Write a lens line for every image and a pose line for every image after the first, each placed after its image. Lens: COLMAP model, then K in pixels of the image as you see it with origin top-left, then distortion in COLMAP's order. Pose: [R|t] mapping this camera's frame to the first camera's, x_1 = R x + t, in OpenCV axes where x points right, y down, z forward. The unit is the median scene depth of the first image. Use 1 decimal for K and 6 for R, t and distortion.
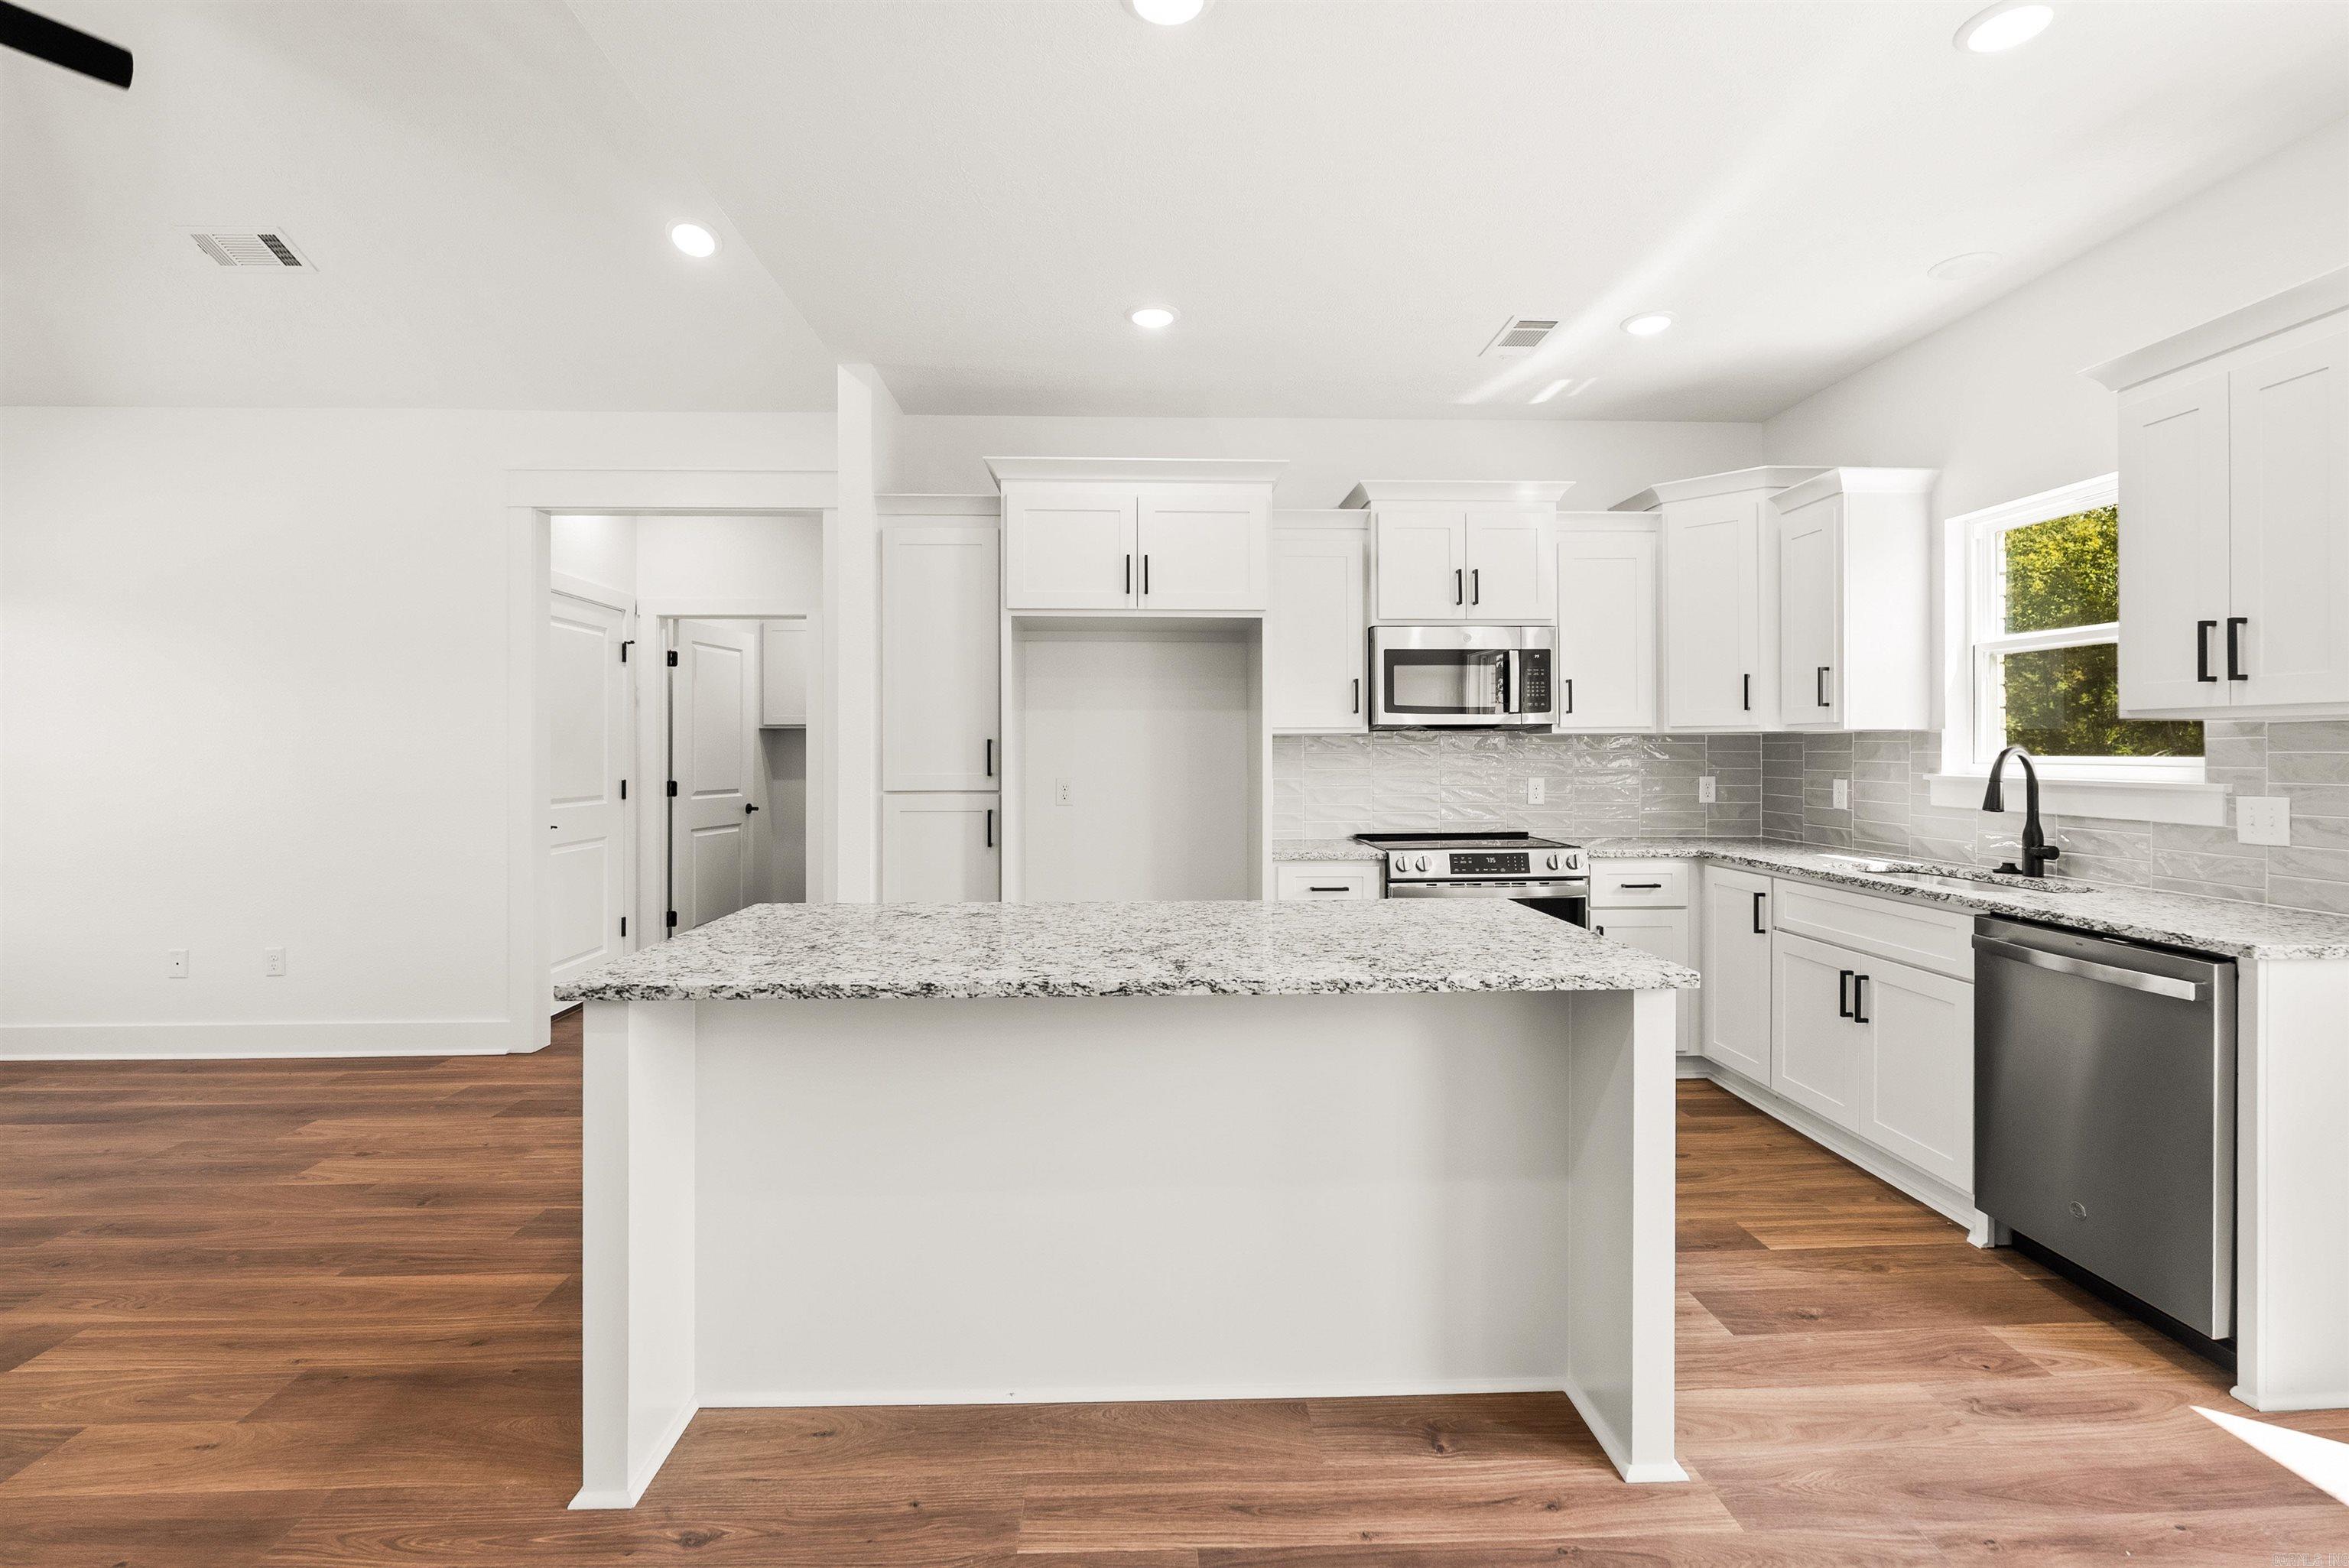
lens RADIAL K [[1048.1, 0, 1184.5], [0, 1048.1, 748.5], [0, 0, 1]] dist [-0.004156, -0.000668]
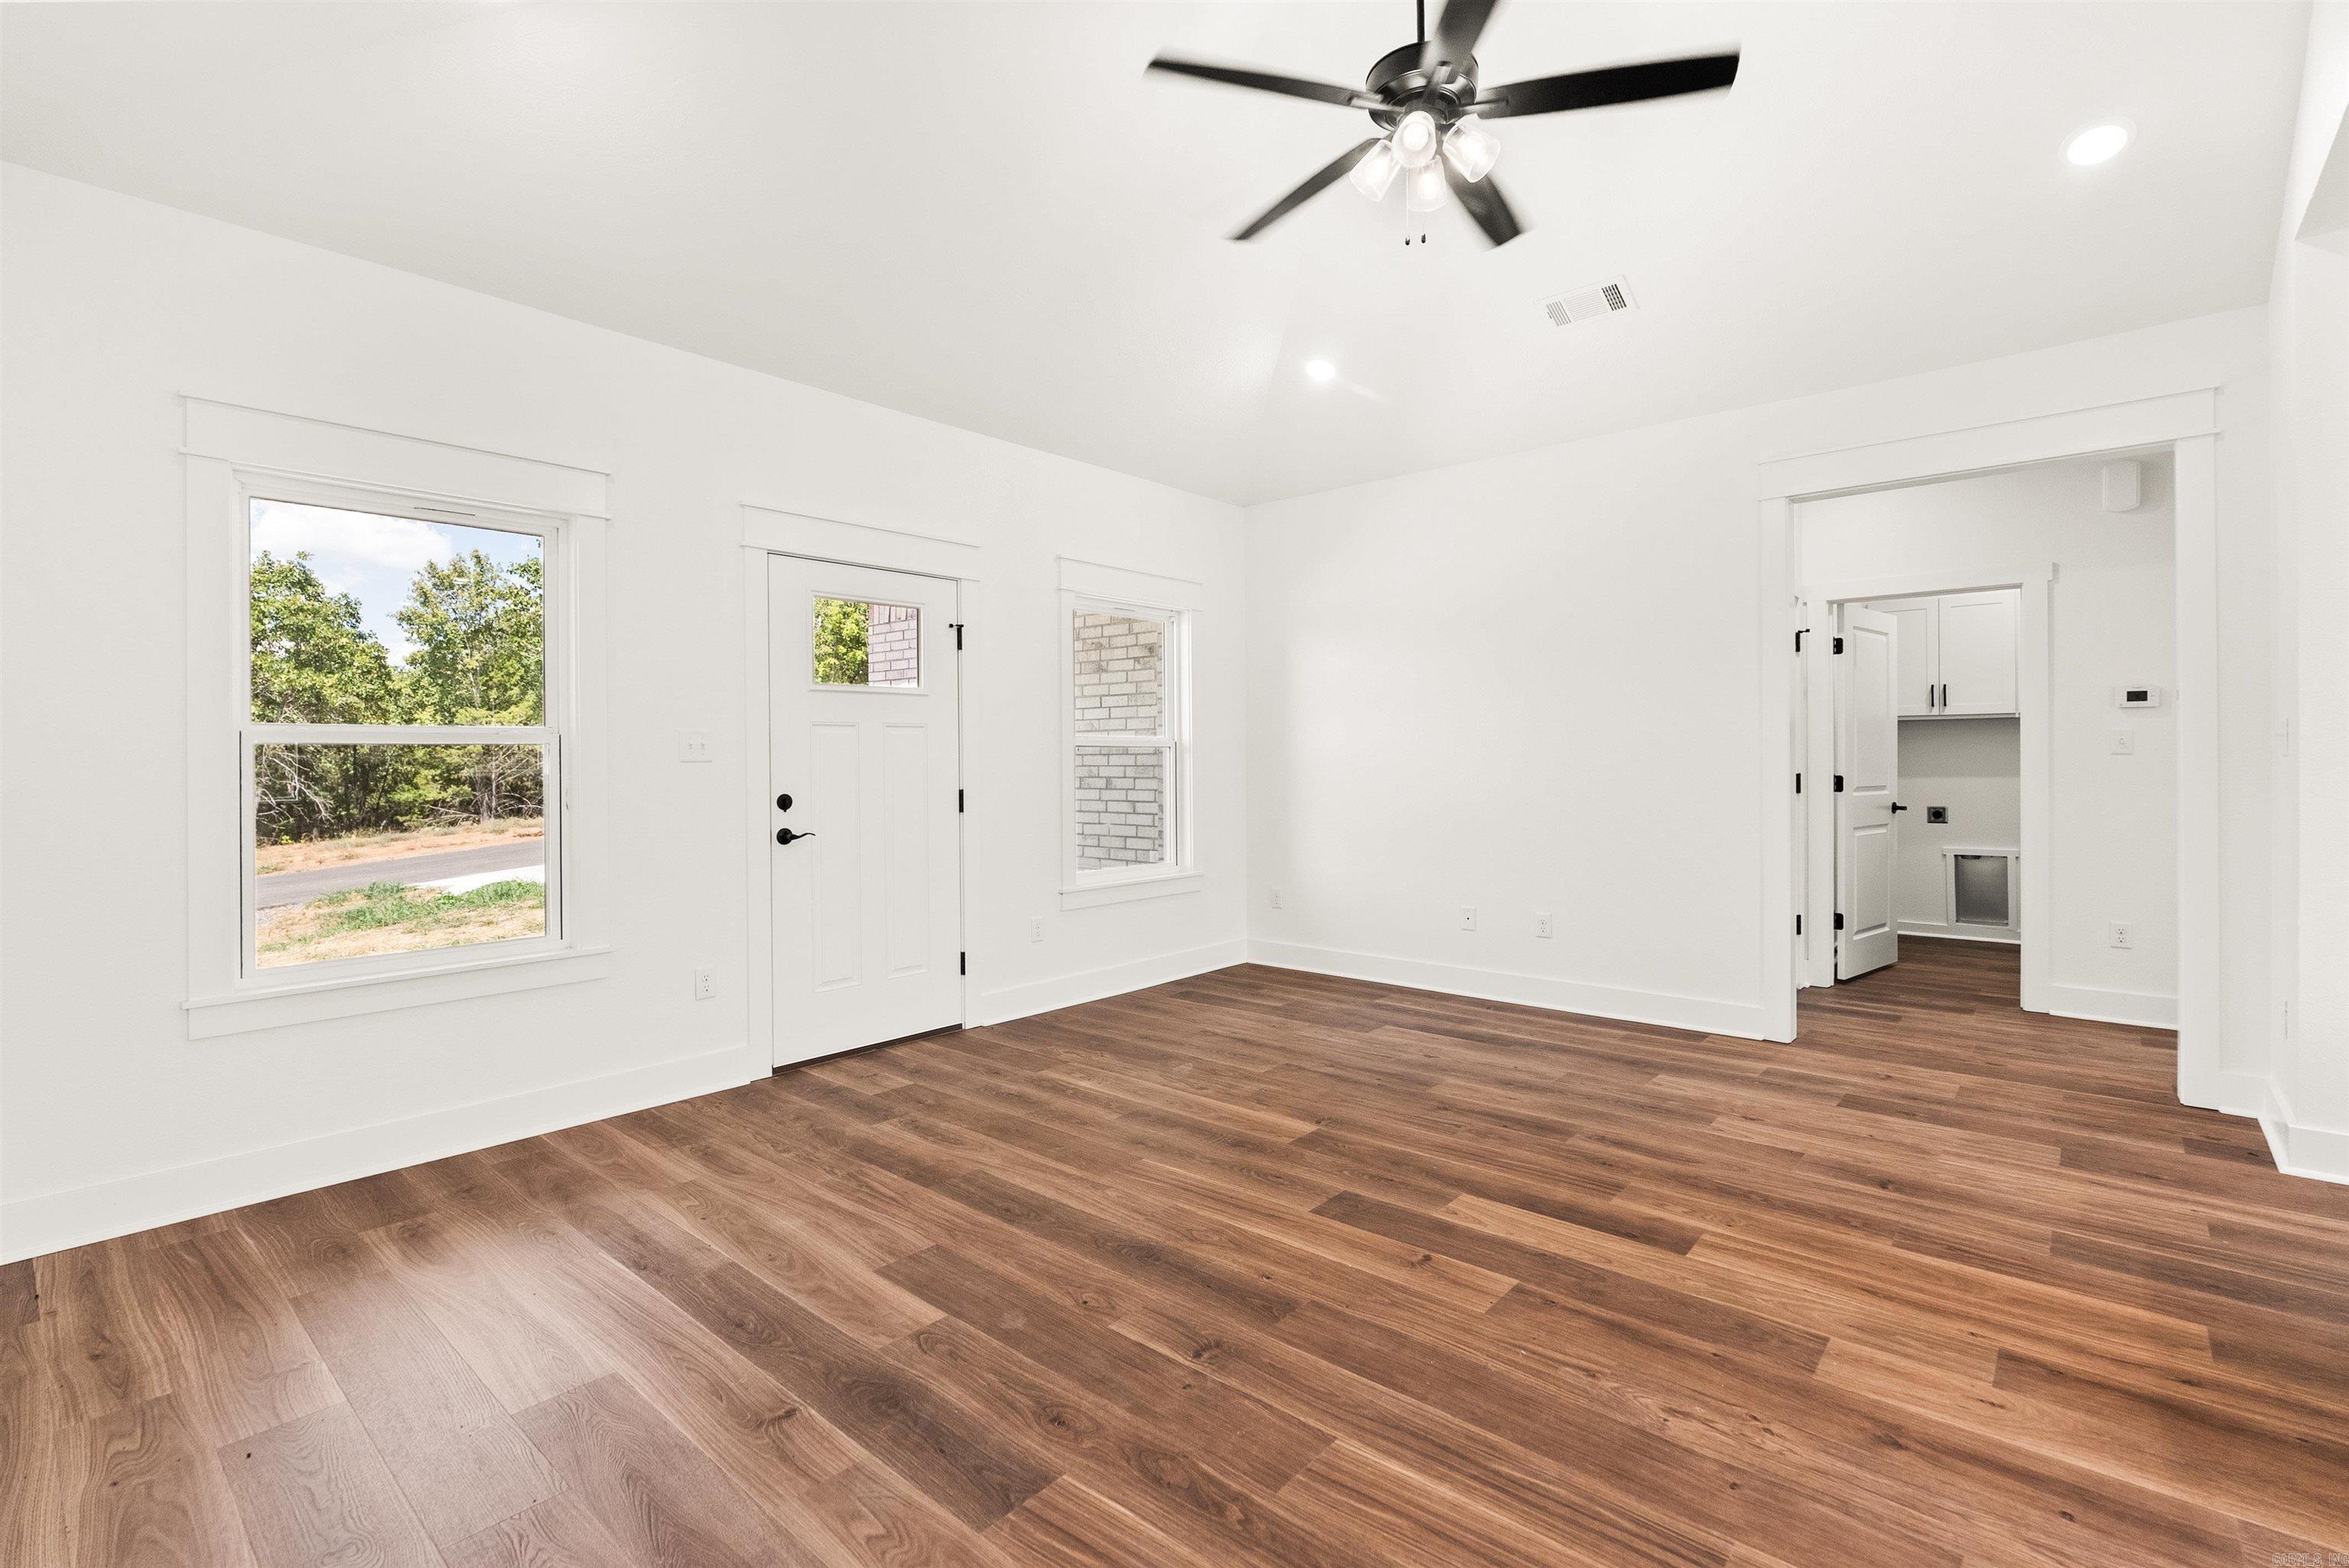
lens RADIAL K [[1059.1, 0, 1182.9], [0, 1059.1, 759.2], [0, 0, 1]] dist [-0.007876, 0.000949]
pose [[0.722998, -0.001827, -0.690848, -0.483658], [0.006194, 0.999973, 0.003838, 0.017383], [0.690822, -0.007053, 0.722990, -0.176937]]
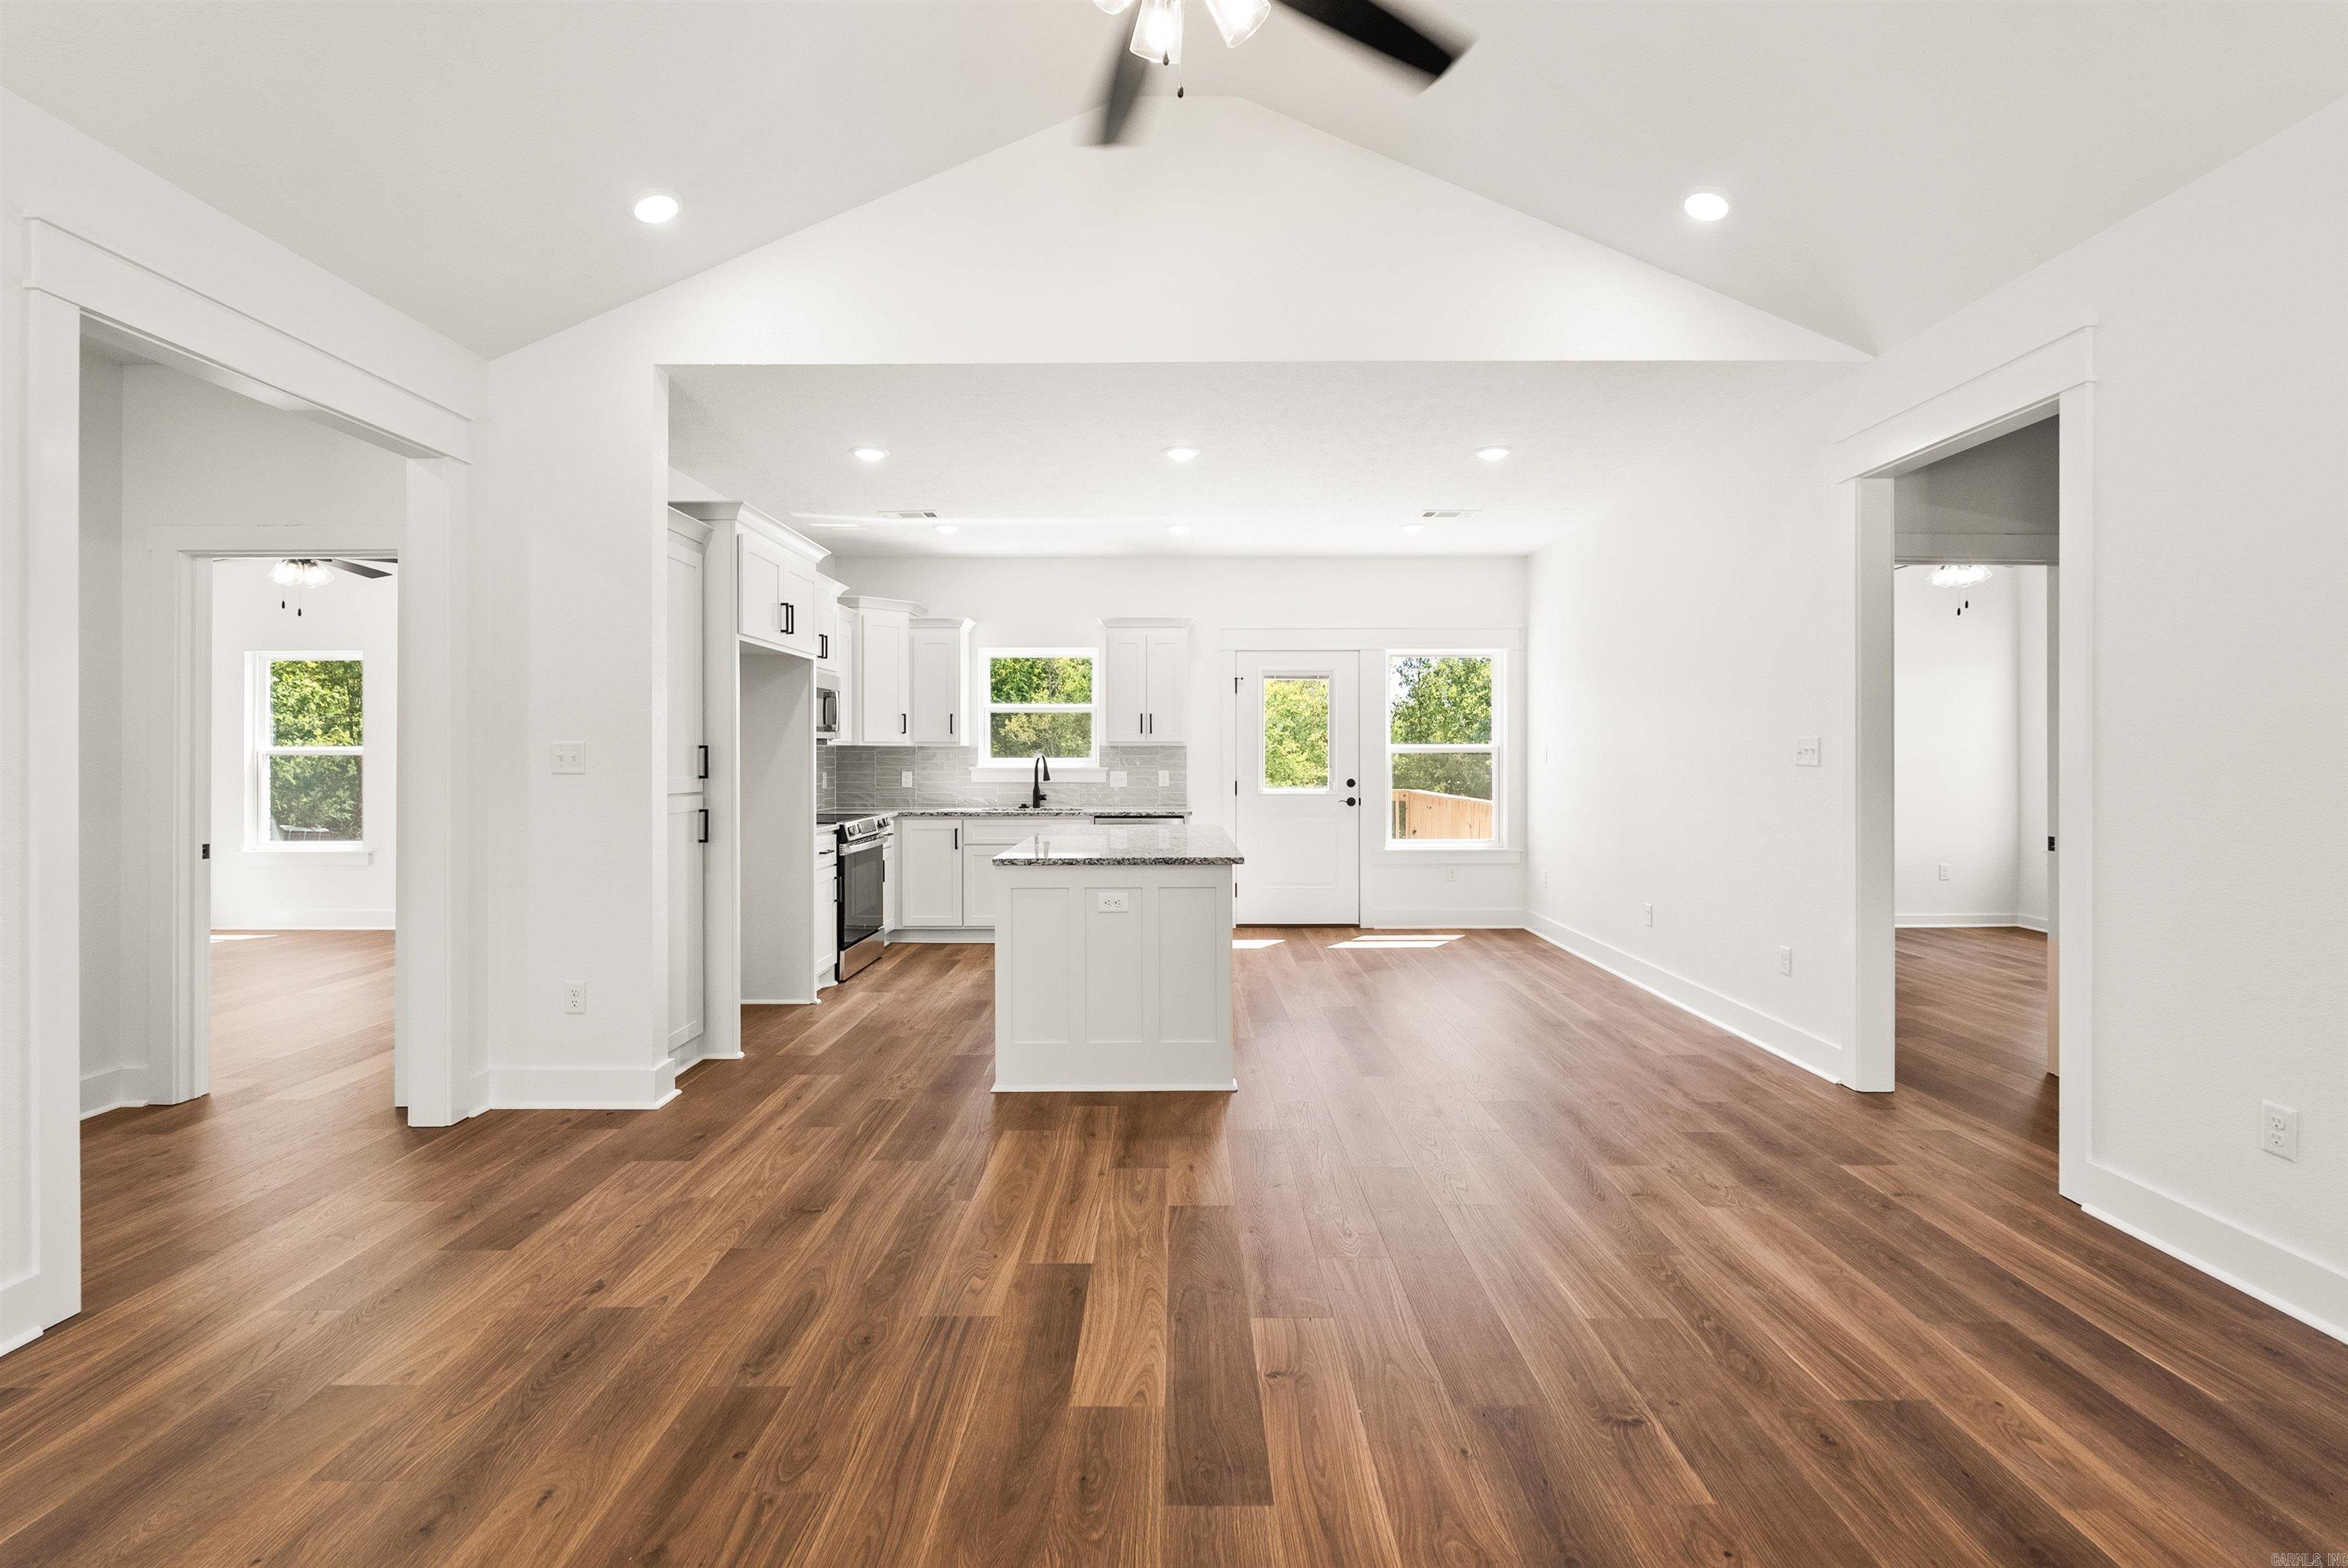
lens RADIAL K [[1049.3, 0, 1176.2], [0, 1049.3, 754.4], [0, 0, 1]] dist [-0.004109, 0.000423]
pose [[0.046145, 0.001329, 0.998934, -1.599187], [-0.002554, 0.999996, -0.001212, 0.001265], [-0.998931, -0.002495, 0.046149, 0.572832]]
